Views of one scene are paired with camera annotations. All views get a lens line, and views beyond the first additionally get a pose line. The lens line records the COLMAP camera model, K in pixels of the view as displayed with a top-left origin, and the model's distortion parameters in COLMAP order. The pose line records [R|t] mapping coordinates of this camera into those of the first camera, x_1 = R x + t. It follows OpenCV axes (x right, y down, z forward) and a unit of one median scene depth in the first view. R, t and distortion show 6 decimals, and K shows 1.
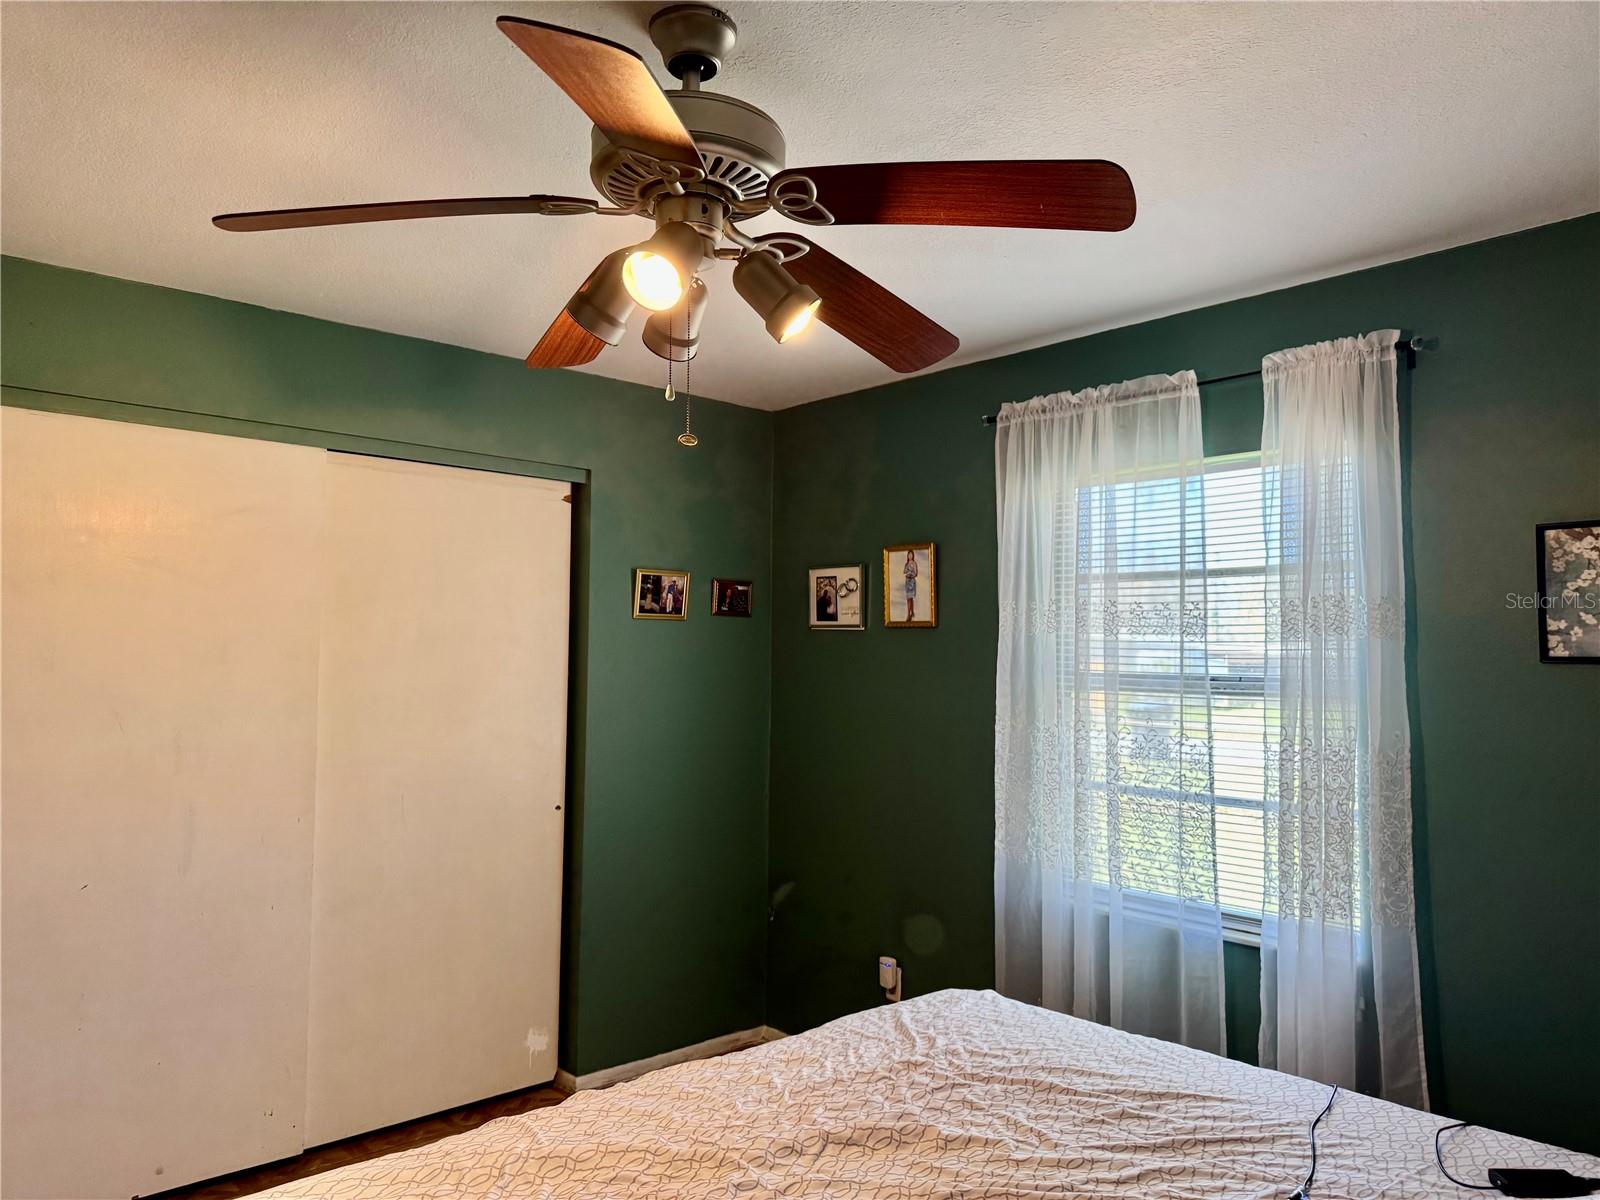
lens RADIAL K [[1123.5, 0, 800.0], [0, 1123.5, 600.0], [0, 0, 1]] dist [0.109318, -0.149339]
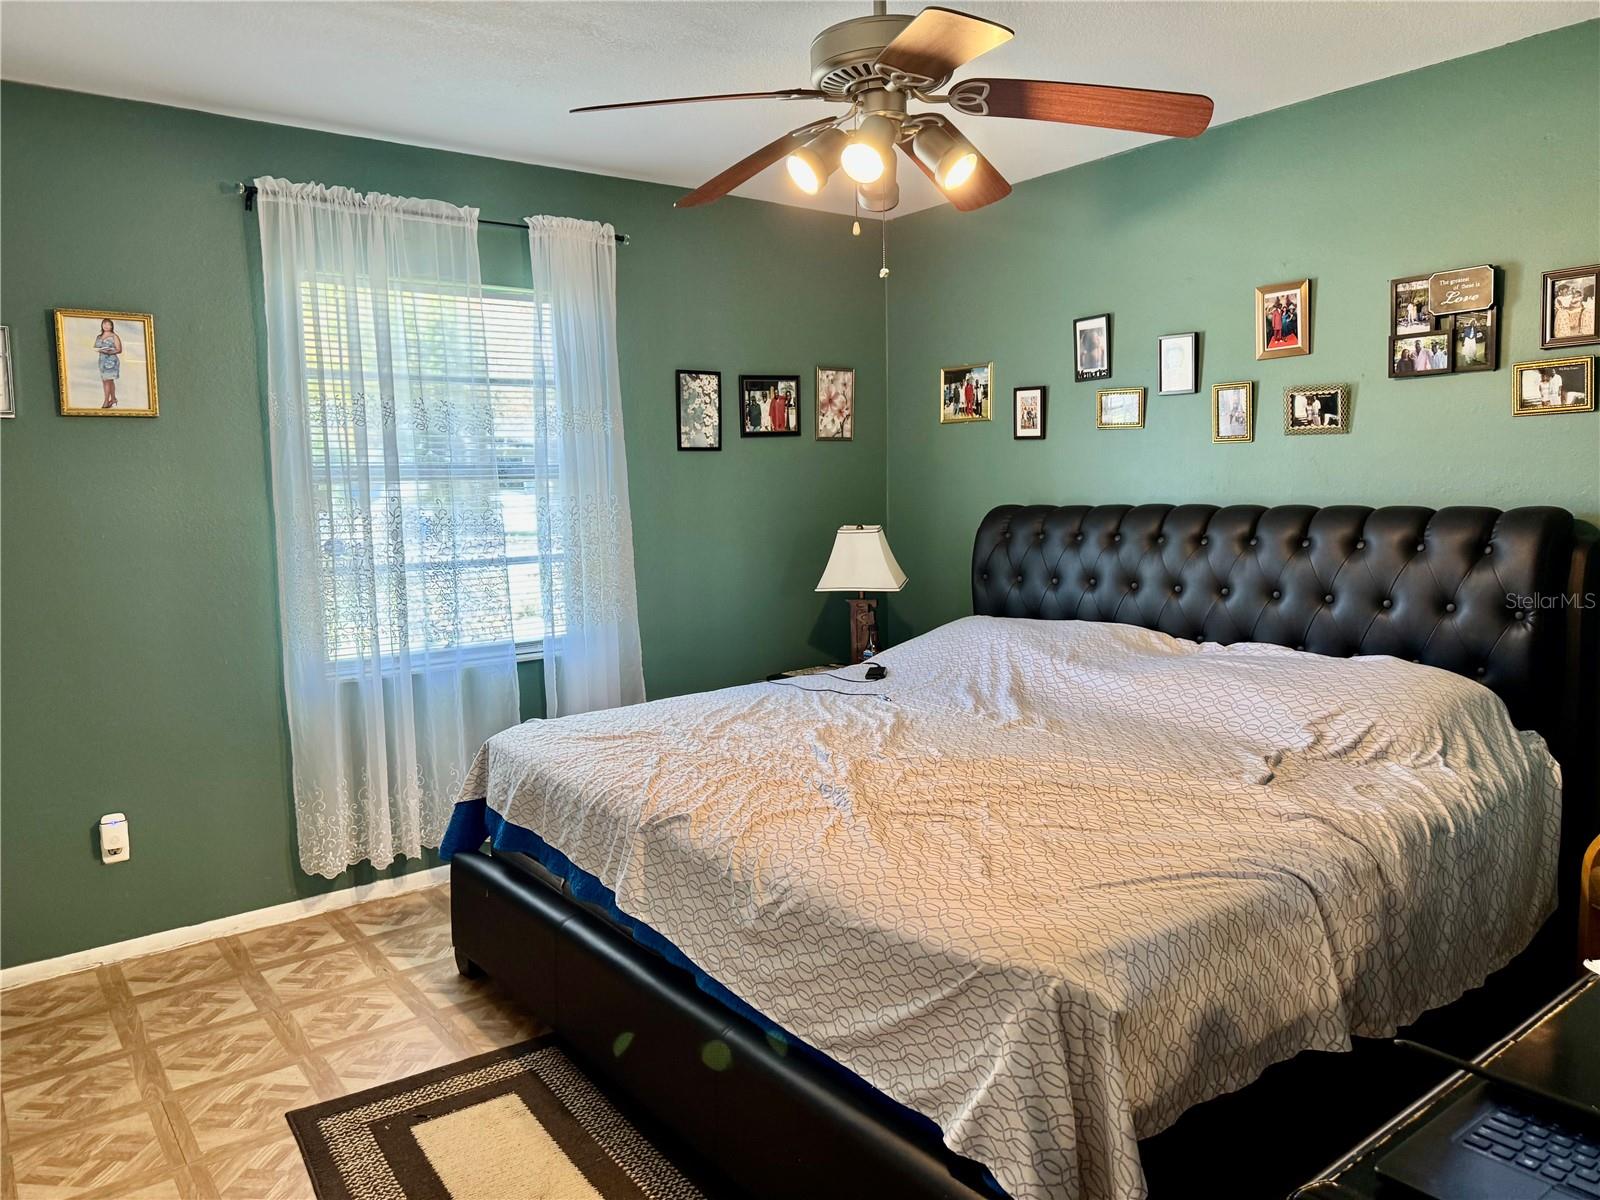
lens RADIAL K [[1123.5, 0, 800.0], [0, 1123.5, 600.0], [0, 0, 1]] dist [0.109318, -0.149339]
pose [[0.093200, -0.131349, 0.986945, -0.867961], [-0.033802, 0.990271, 0.134984, 0.034133], [-0.995073, -0.045941, 0.087854, 0.533700]]
